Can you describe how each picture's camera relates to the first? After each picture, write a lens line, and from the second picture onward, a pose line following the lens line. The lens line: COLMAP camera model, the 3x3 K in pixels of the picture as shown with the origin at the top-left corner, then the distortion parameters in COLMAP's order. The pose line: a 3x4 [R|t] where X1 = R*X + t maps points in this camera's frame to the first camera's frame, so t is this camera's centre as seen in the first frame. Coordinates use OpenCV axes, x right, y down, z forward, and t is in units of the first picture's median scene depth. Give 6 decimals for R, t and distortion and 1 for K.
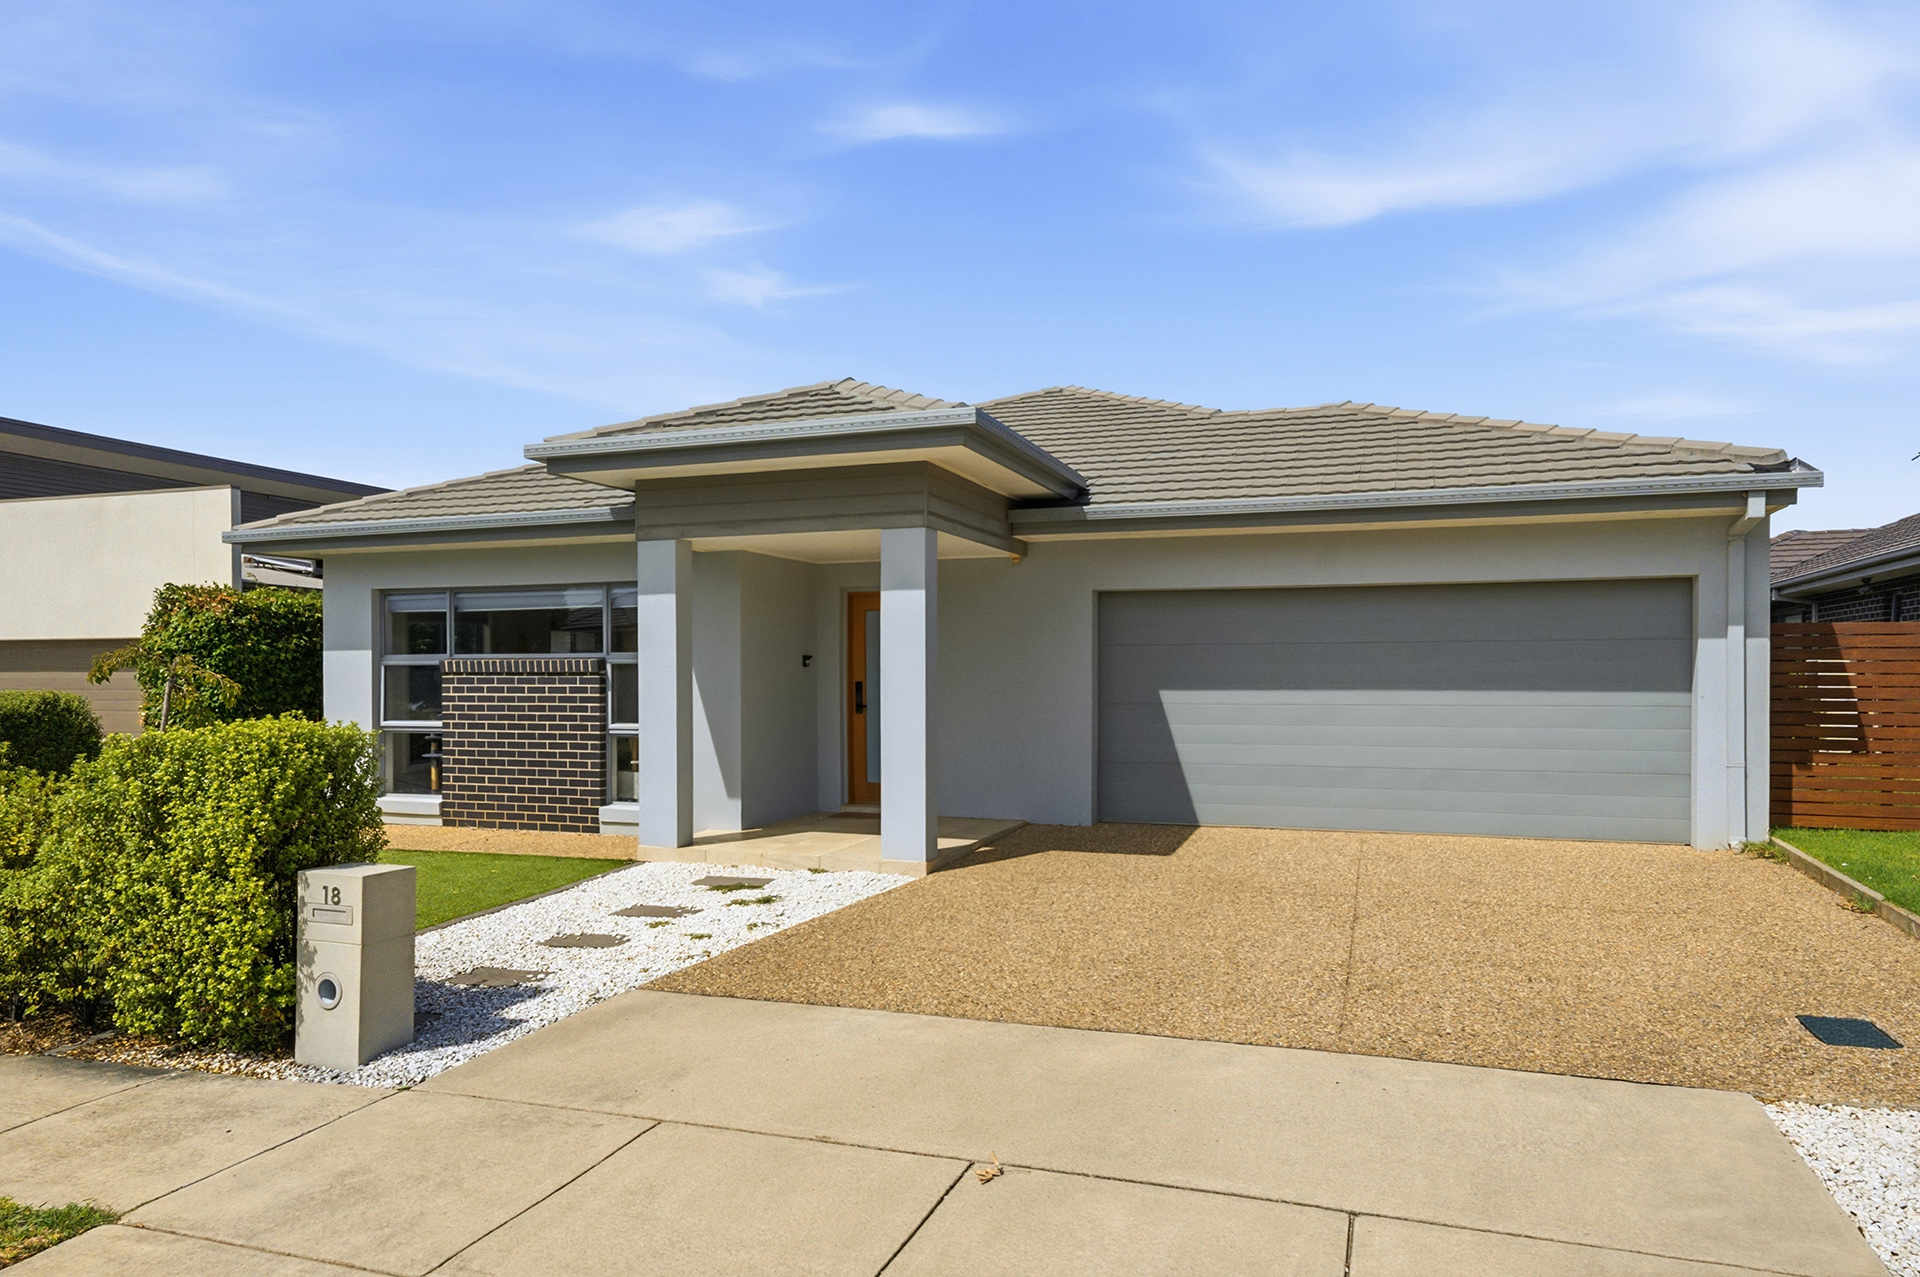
lens RADIAL K [[1257.0, 0, 971.8], [0, 1257.0, 656.9], [0, 0, 1]] dist [0.024534, -0.002469]
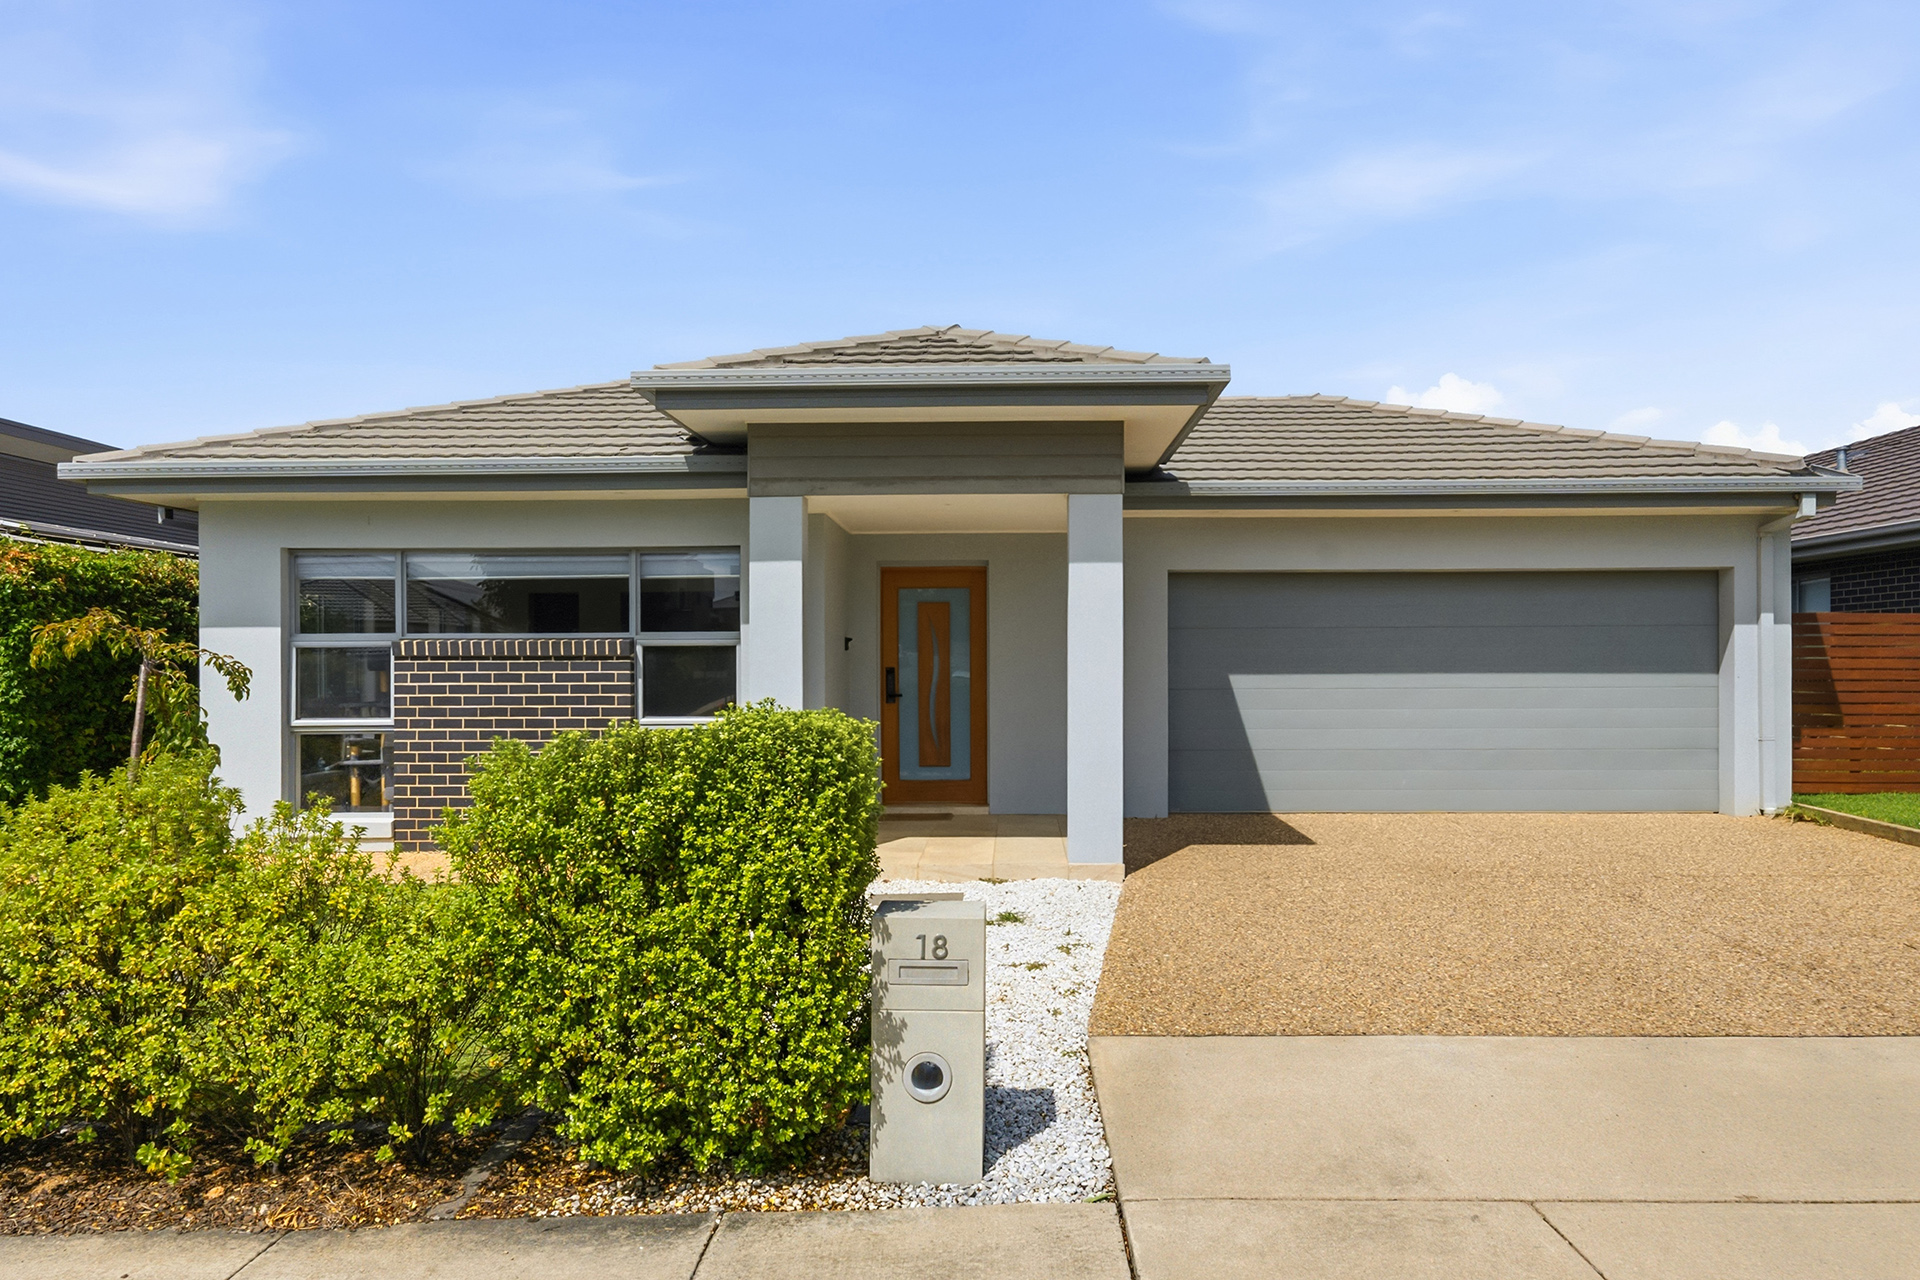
lens RADIAL K [[1257.0, 0, 962.1], [0, 1257.0, 639.9], [0, 0, 1]] dist [0.024534, -0.002469]
pose [[0.946115, 0.005020, 0.323791, -0.404574], [-0.002584, 0.999965, -0.007951, 0.008819], [-0.323820, 0.006686, 0.946095, 0.167613]]
